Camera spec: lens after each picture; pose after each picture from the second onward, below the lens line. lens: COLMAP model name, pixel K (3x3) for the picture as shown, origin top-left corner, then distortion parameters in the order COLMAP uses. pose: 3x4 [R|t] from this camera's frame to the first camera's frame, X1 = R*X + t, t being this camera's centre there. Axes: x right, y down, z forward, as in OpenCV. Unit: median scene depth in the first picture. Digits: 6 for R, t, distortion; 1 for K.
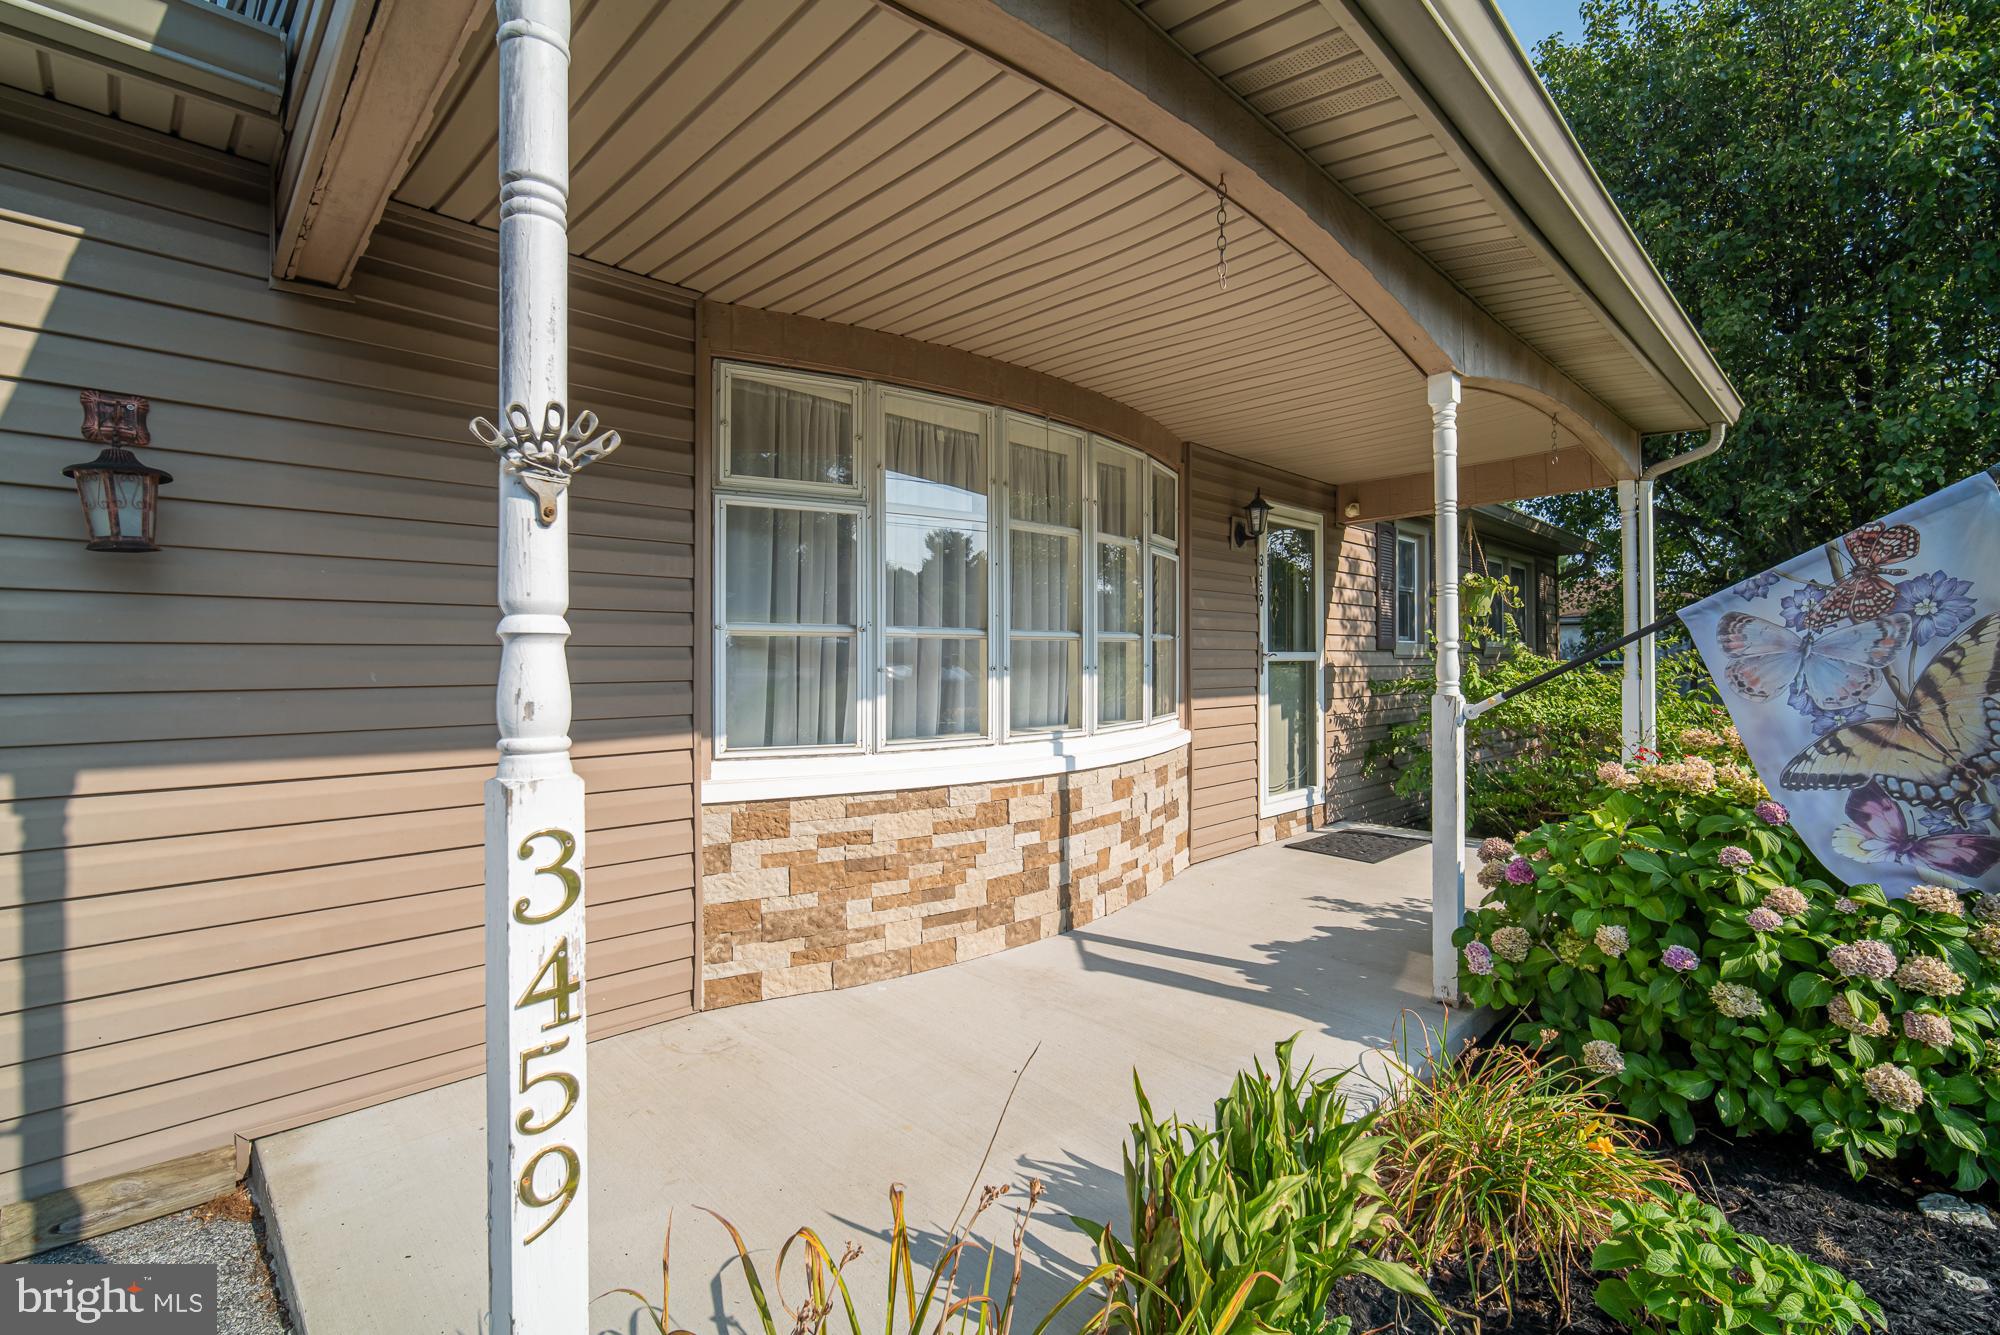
lens RADIAL K [[893.4, 0, 1016.9], [0, 893.4, 670.7], [0, 0, 1]] dist [-0.027190, 0.005374]
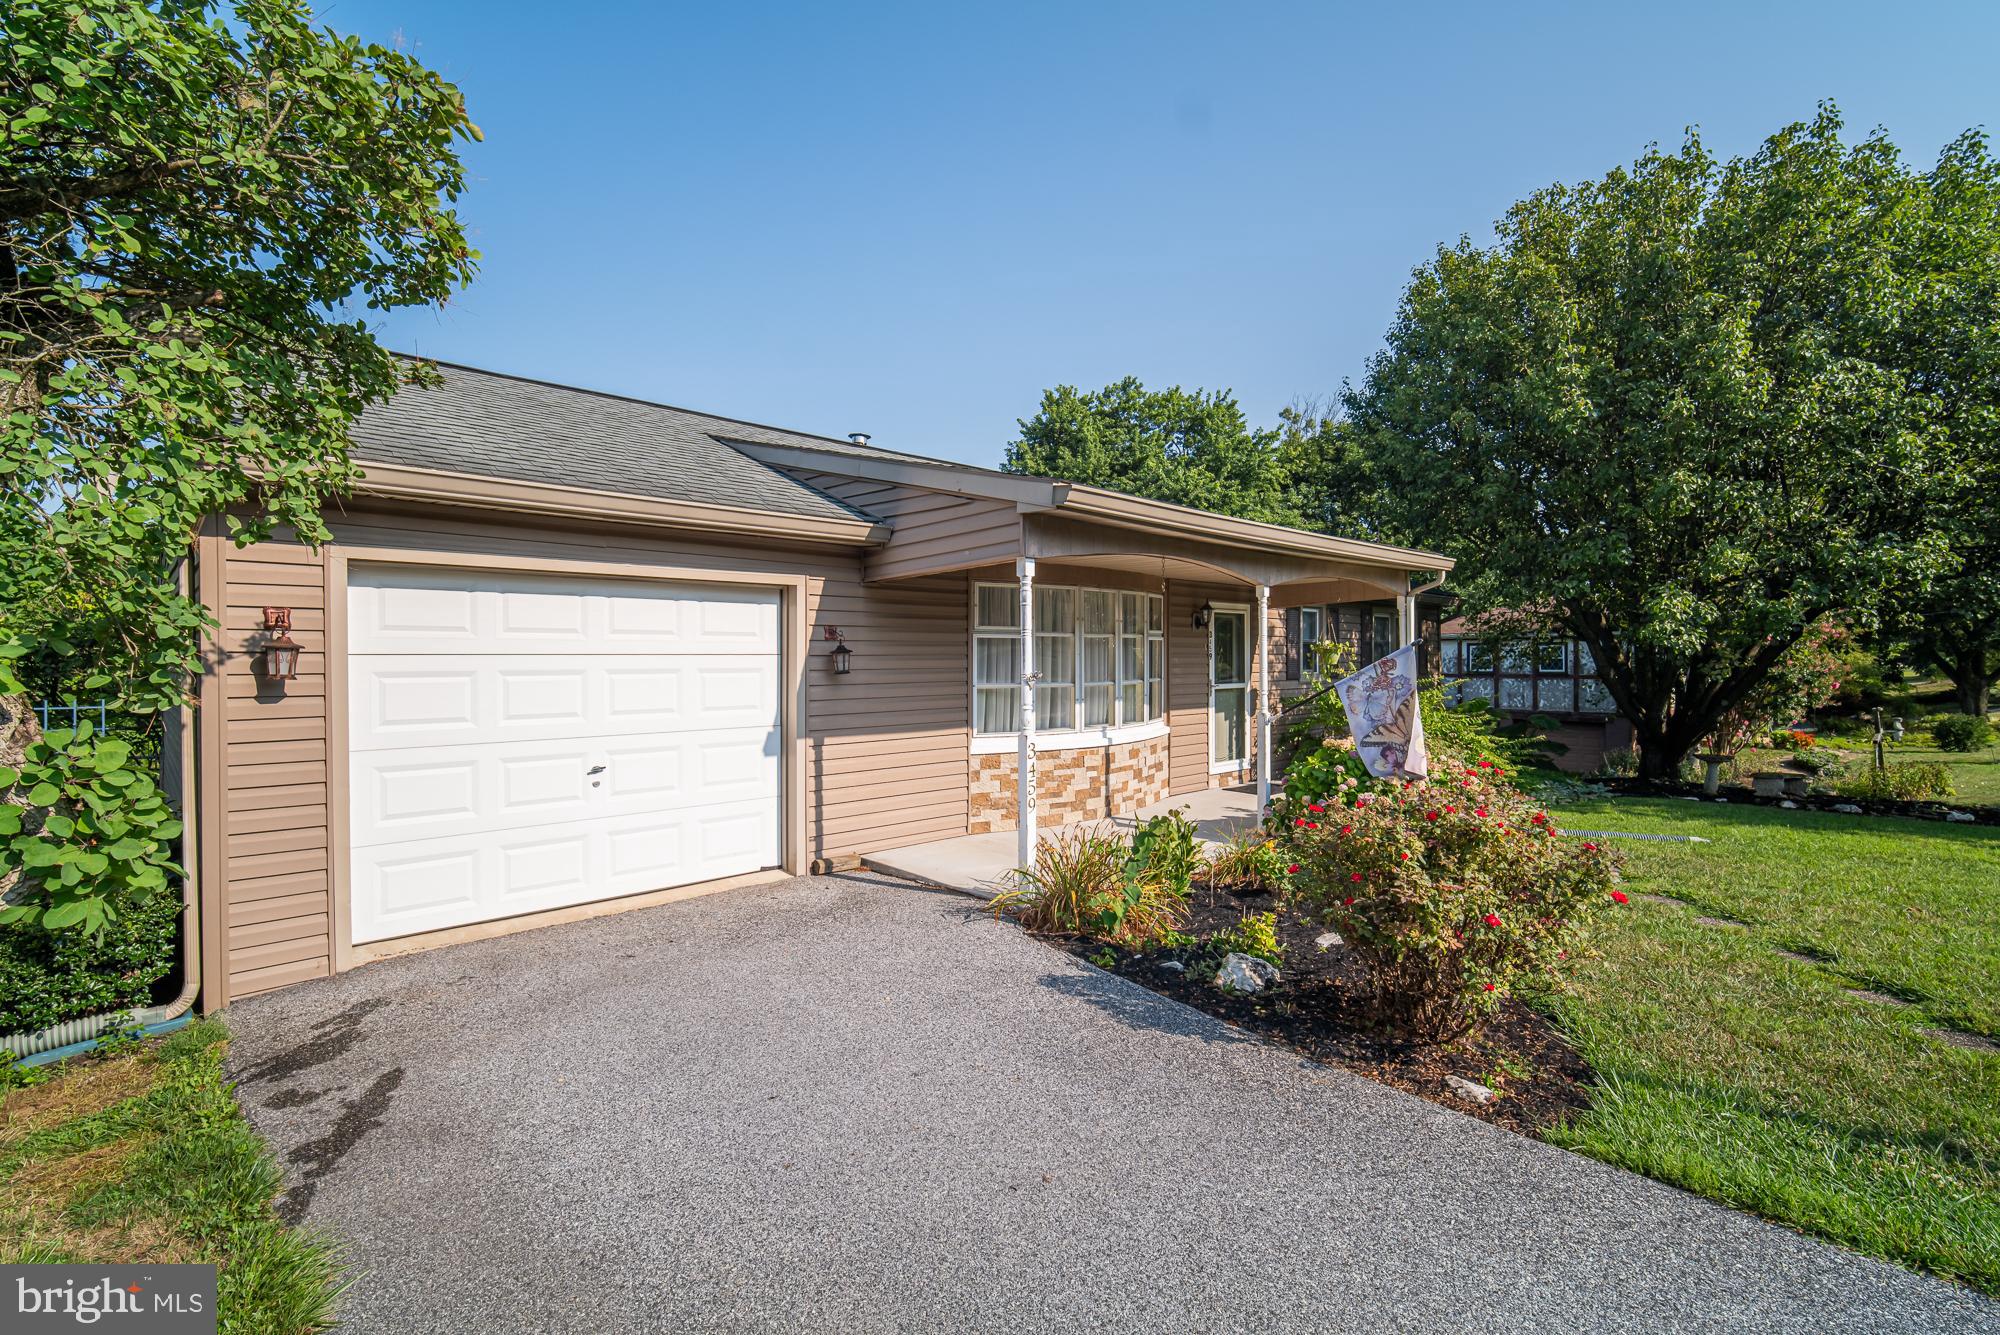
lens RADIAL K [[893.4, 0, 1016.9], [0, 893.4, 670.7], [0, 0, 1]] dist [-0.027190, 0.005374]
pose [[0.999793, 0.000444, -0.020348, -0.128921], [-0.000382, 0.999995, 0.003022, -0.079402], [0.020349, -0.003013, 0.999788, -1.242718]]
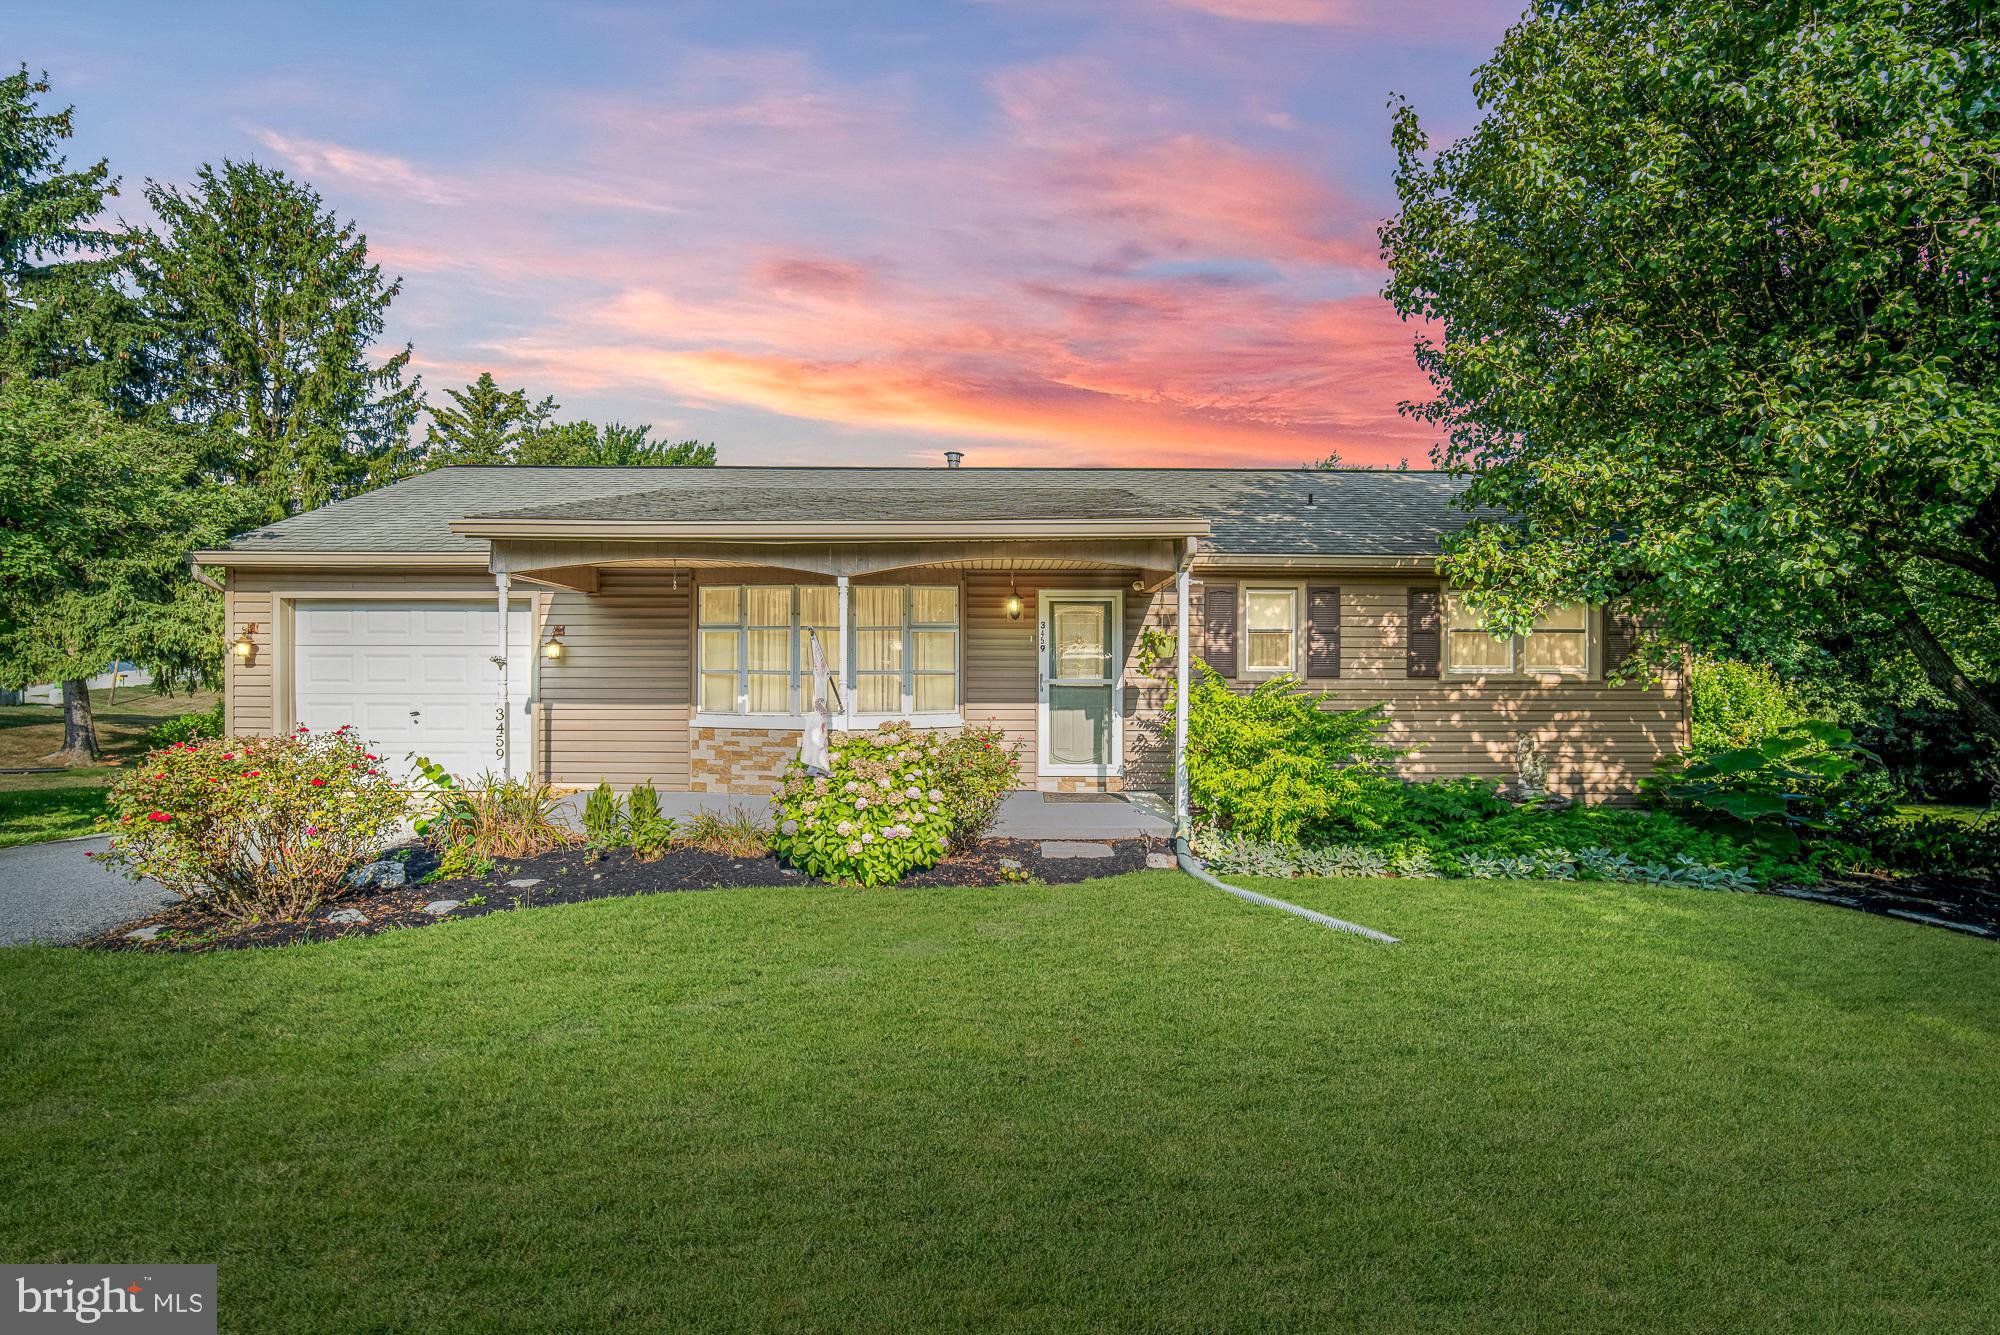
lens RADIAL K [[893.4, 0, 1016.9], [0, 893.4, 670.7], [0, 0, 1]] dist [-0.027190, 0.005374]
pose [[0.725922, 0.018016, -0.687542, 2.106058], [-0.013044, 0.999838, 0.012428, -0.083551], [0.687654, -0.000054, 0.726039, -0.406935]]
